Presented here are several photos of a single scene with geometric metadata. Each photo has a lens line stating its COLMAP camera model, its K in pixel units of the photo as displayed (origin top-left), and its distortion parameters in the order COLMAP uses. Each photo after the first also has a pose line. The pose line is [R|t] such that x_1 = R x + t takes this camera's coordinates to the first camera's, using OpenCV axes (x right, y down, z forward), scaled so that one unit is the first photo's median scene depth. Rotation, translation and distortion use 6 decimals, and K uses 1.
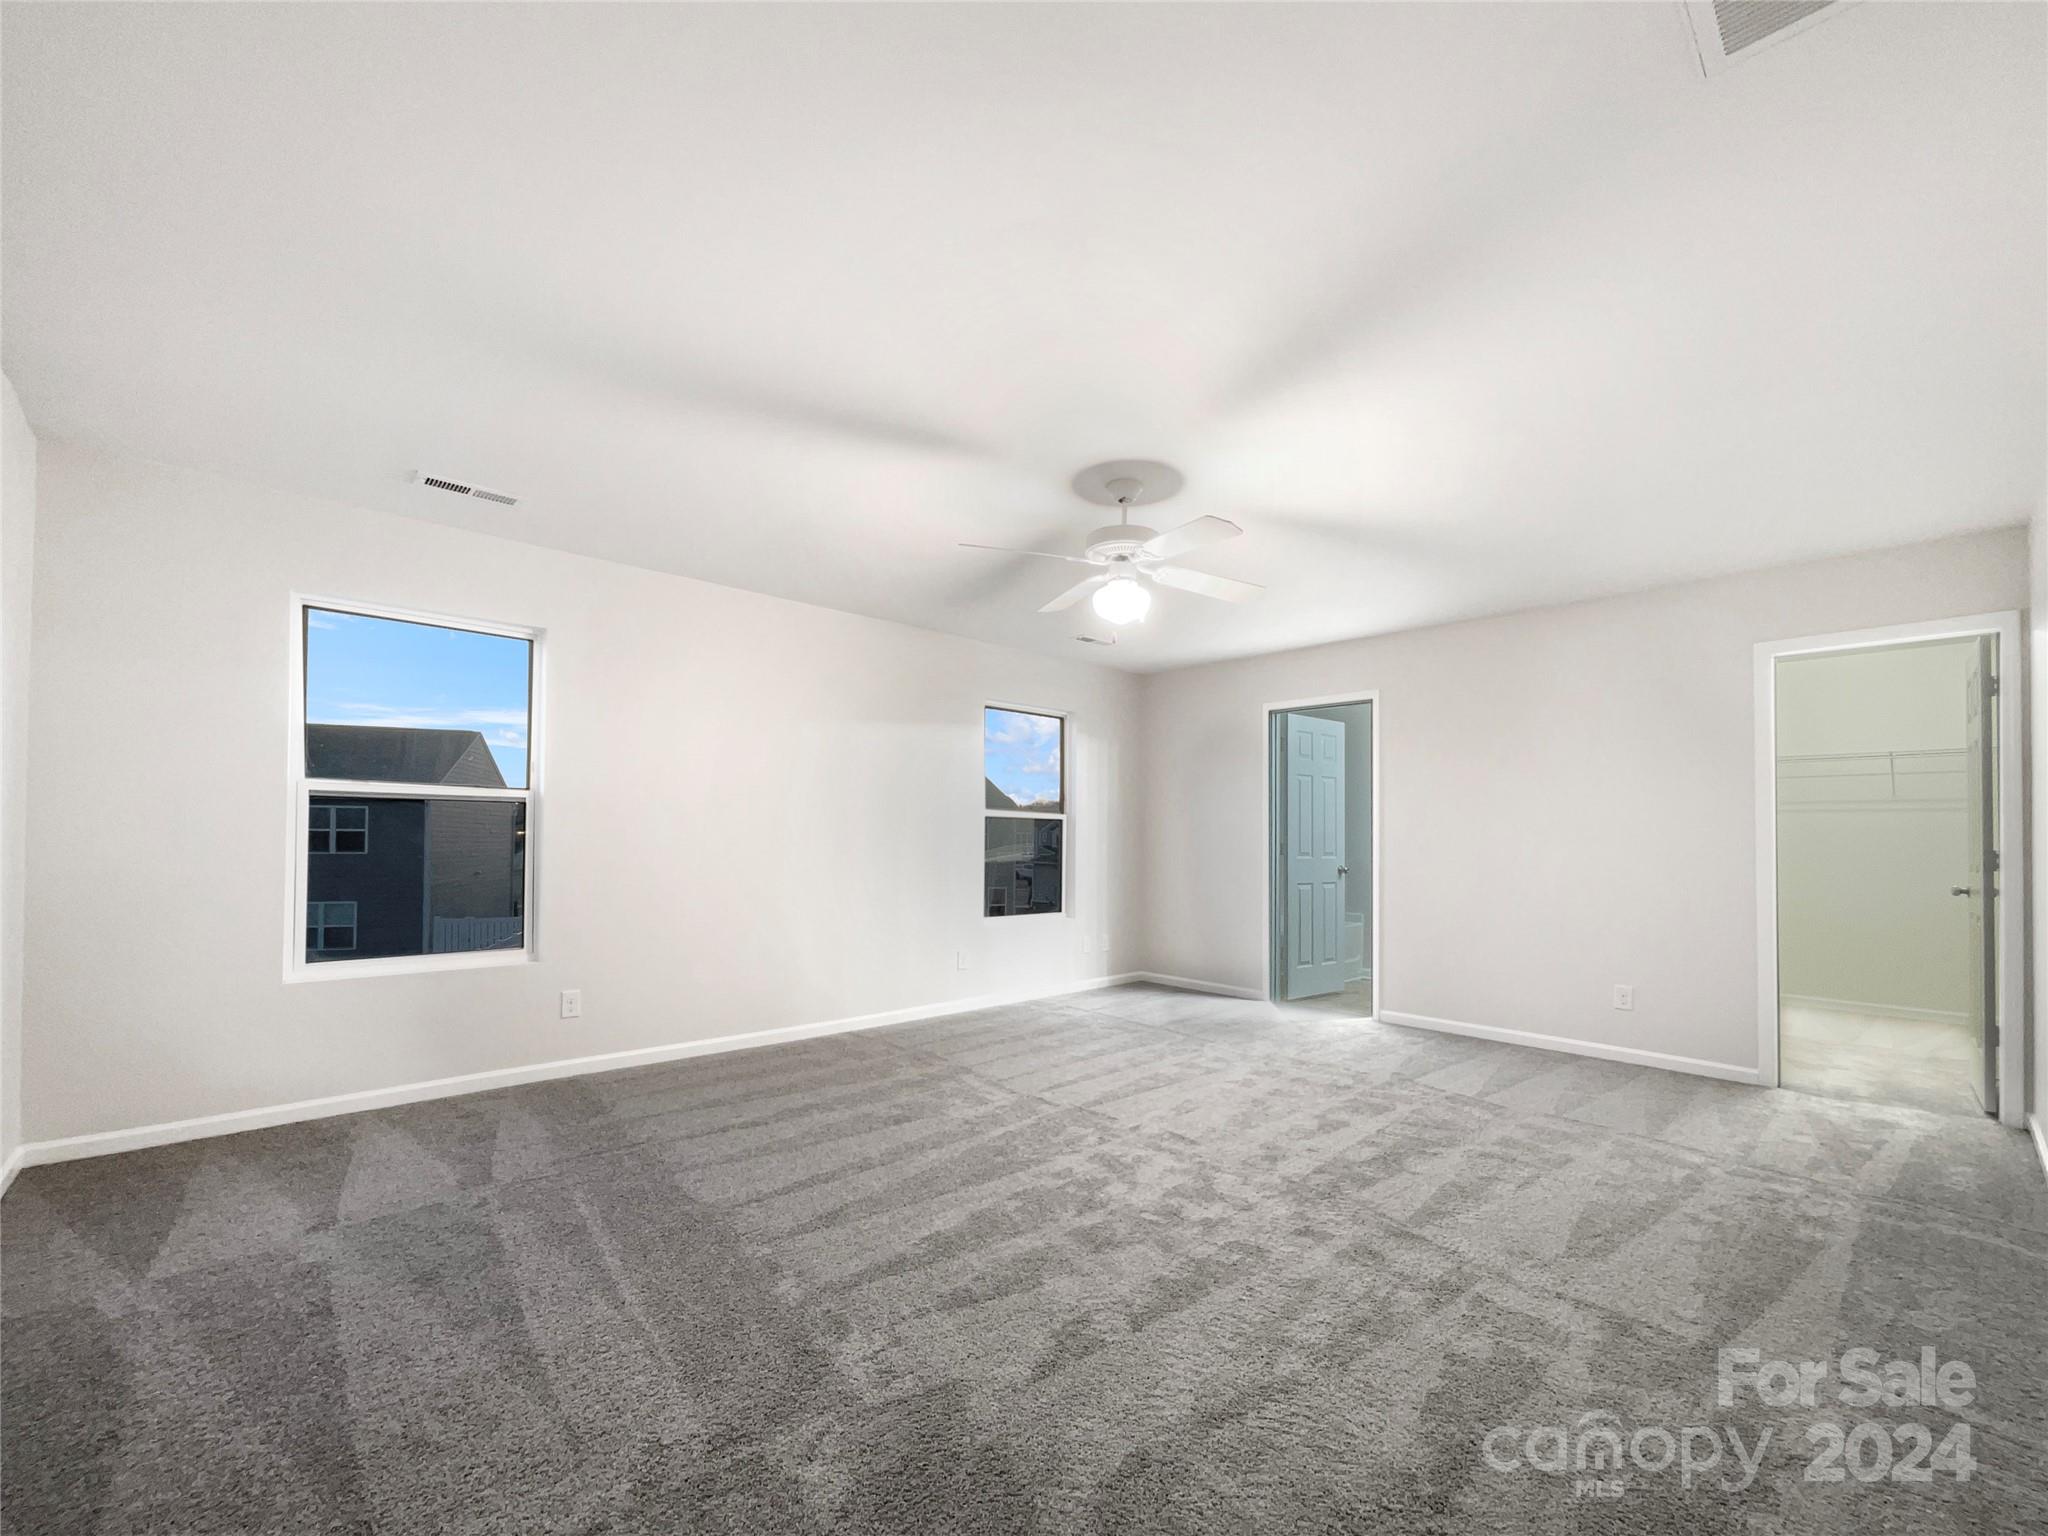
lens RADIAL K [[839.9, 0, 1027.0], [0, 839.9, 813.8], [0, 0, 1]] dist [-0.000350, 0.000265]
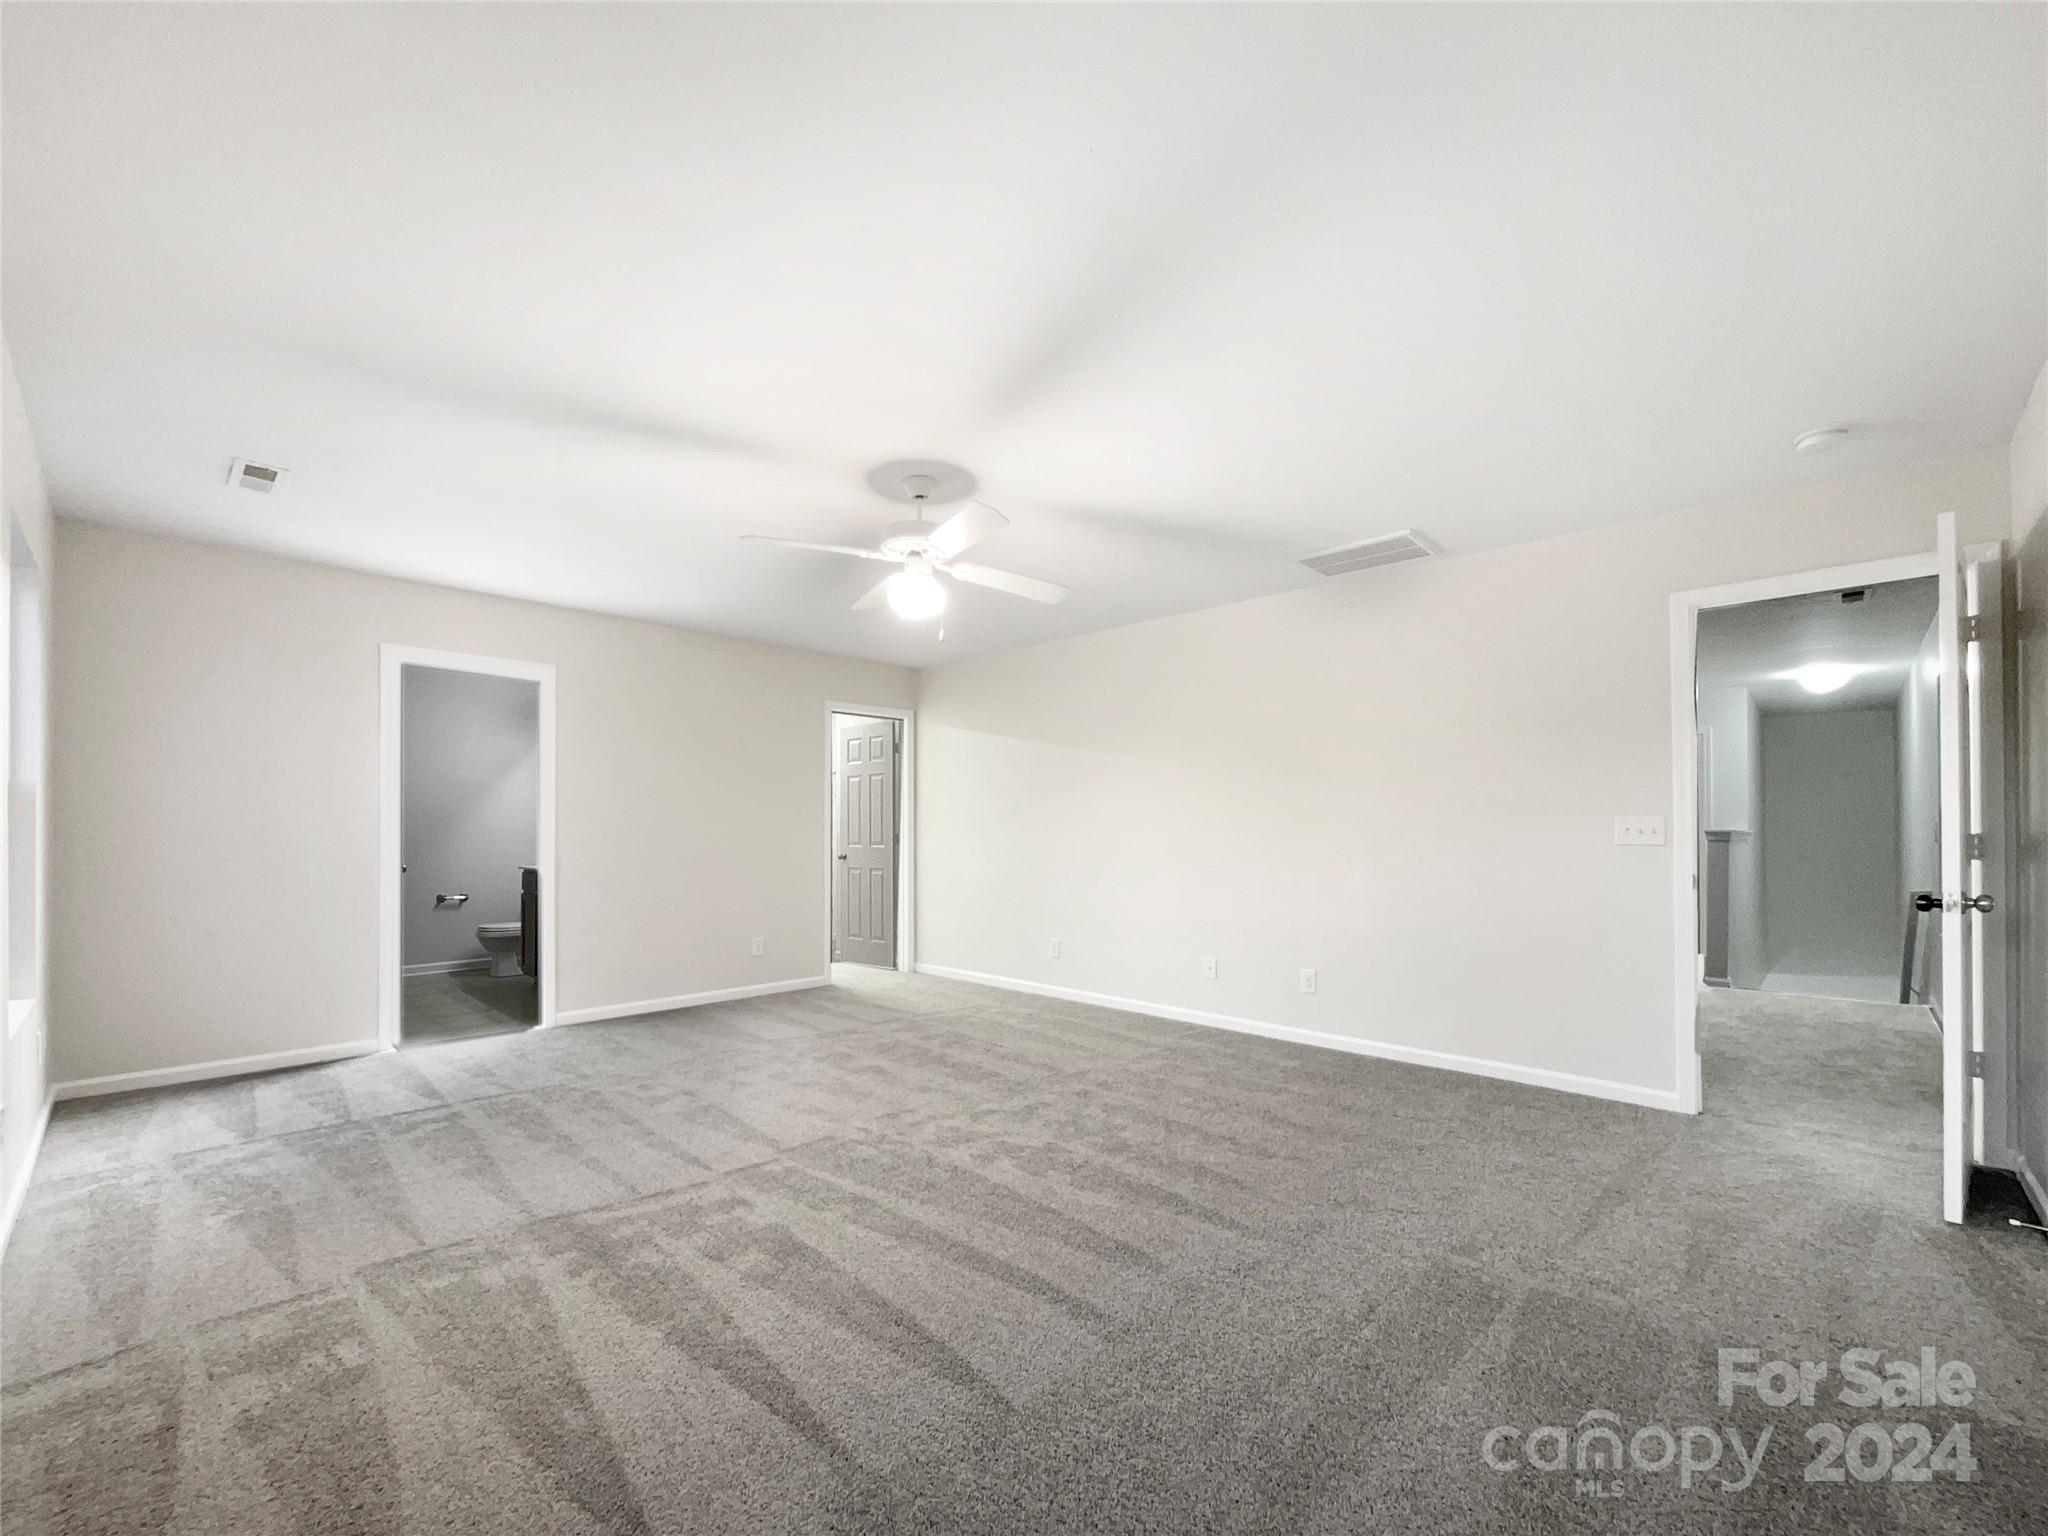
lens RADIAL K [[839.9, 0, 1027.0], [0, 839.9, 813.8], [0, 0, 1]] dist [-0.000350, 0.000265]
pose [[-0.044588, 0.009380, 0.998961, -0.890828], [-0.031003, 0.999461, -0.010768, 0.013948], [-0.998524, -0.031451, -0.044273, 0.900423]]
